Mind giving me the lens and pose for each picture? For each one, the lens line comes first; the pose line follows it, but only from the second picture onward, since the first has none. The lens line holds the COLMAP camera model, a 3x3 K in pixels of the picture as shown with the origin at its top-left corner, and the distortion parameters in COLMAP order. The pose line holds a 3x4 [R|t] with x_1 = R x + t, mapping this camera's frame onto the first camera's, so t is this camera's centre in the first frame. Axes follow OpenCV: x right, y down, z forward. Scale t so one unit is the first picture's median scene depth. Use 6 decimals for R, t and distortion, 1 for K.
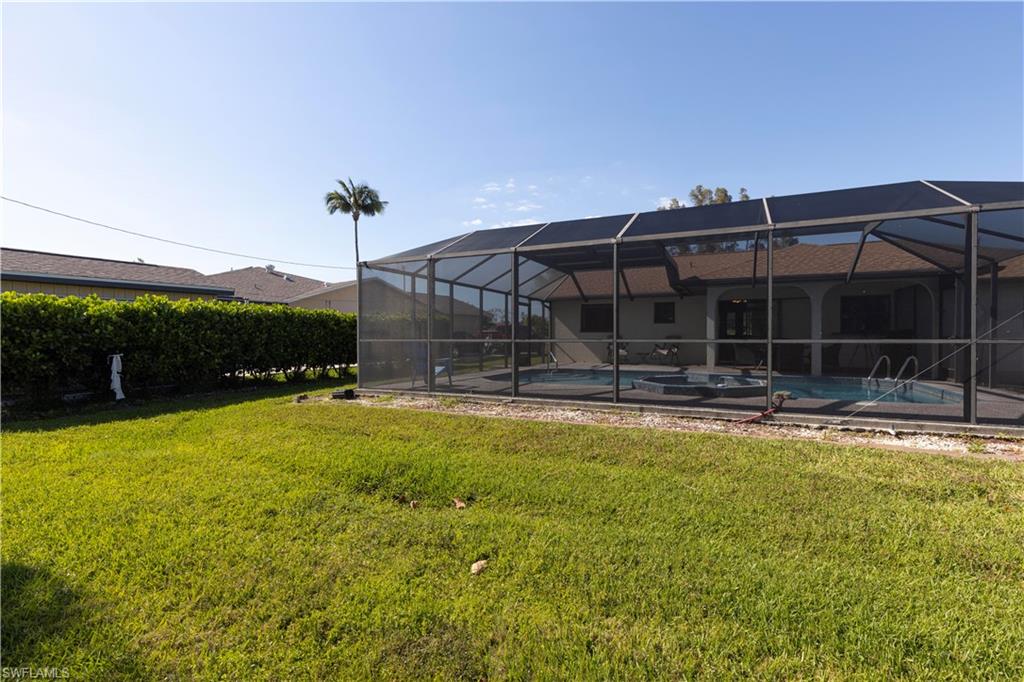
lens RADIAL K [[447.3, 0, 512.0], [0, 447.3, 341.0], [0, 0, 1]] dist [-0.001227, -0.000001]
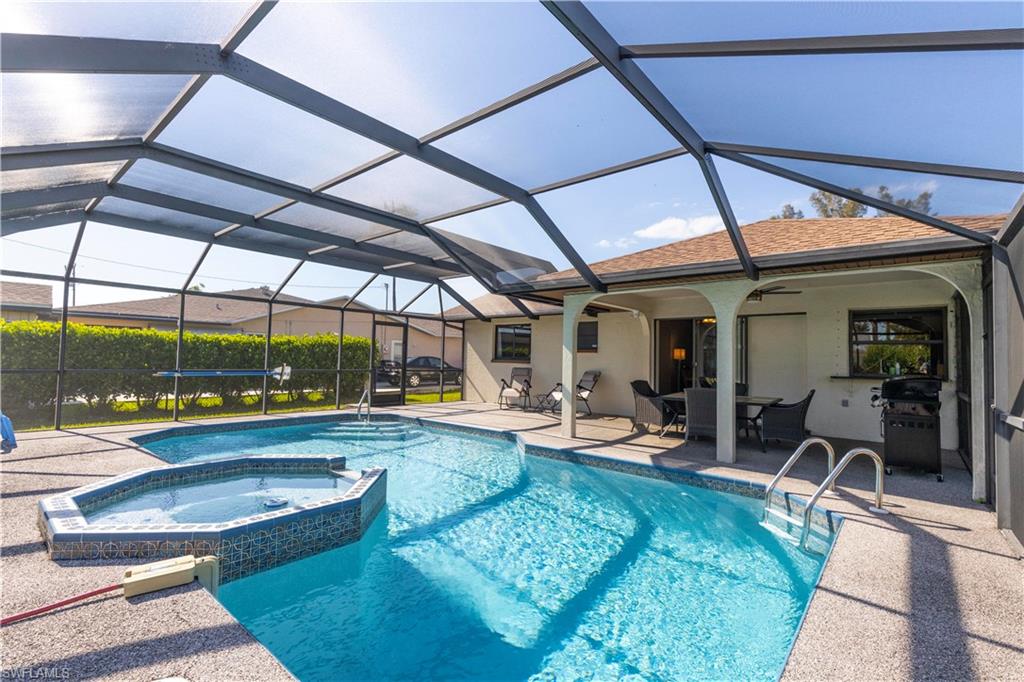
lens RADIAL K [[447.3, 0, 512.0], [0, 447.3, 341.0], [0, 0, 1]] dist [-0.001227, -0.000001]
pose [[0.967736, 0.012686, -0.251645, 0.371968], [-0.025036, 0.998631, -0.045936, -0.020660], [0.250718, 0.050754, 0.966729, 0.280434]]
